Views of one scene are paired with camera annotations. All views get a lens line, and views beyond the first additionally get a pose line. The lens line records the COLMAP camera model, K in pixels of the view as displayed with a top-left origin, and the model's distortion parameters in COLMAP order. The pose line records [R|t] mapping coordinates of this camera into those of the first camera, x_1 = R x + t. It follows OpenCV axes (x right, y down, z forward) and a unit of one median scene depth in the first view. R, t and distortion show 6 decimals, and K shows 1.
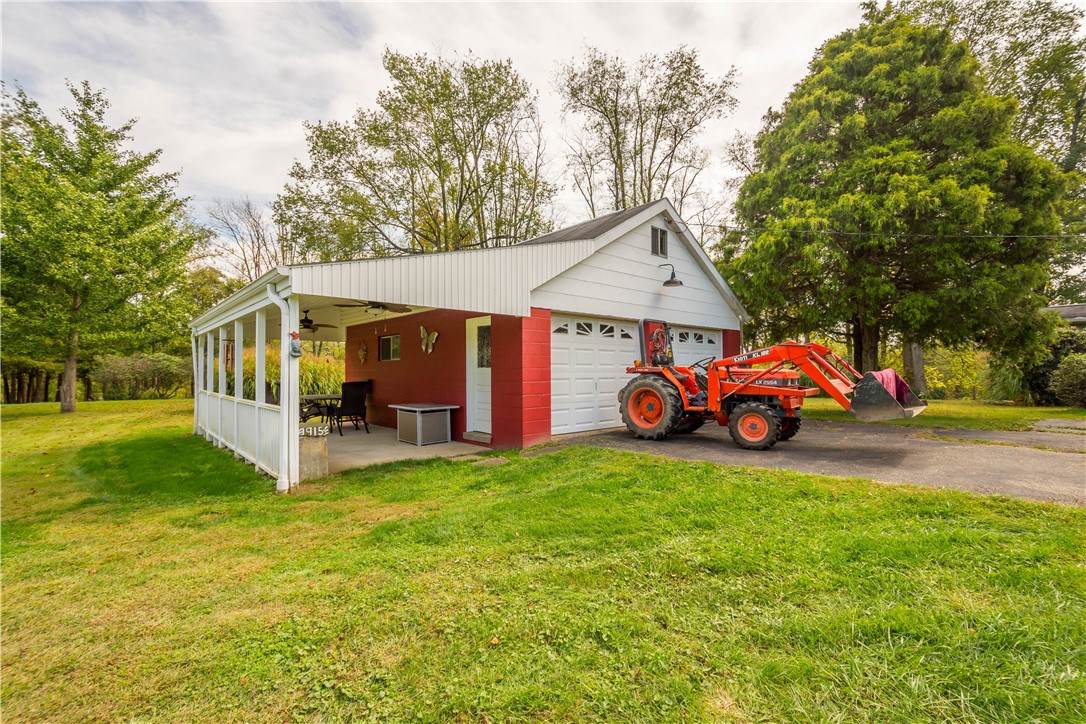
lens RADIAL K [[484.3, 0, 543.0], [0, 484.3, 362.0], [0, 0, 1]] dist [-0.002126, 0.000095]
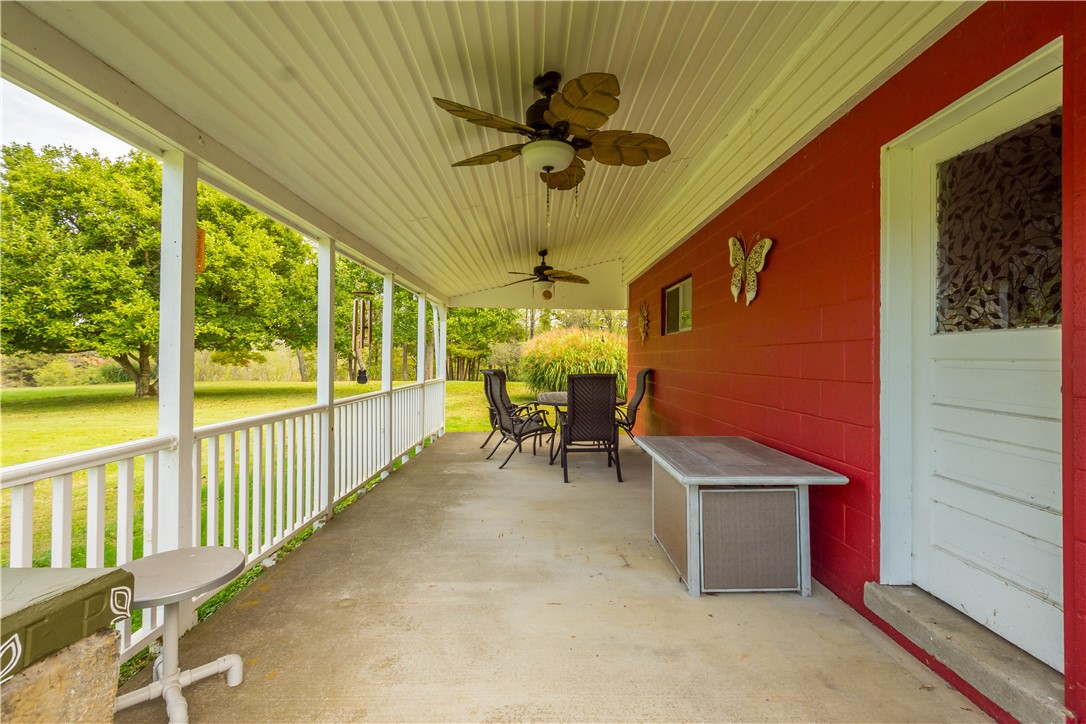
lens RADIAL K [[484.3, 0, 543.0], [0, 484.3, 362.0], [0, 0, 1]] dist [-0.002126, 0.000095]
pose [[0.767243, 0.011477, -0.641254, -0.127475], [0.005442, 0.999687, 0.024404, 0.018340], [0.641333, -0.022213, 0.766941, 0.665650]]
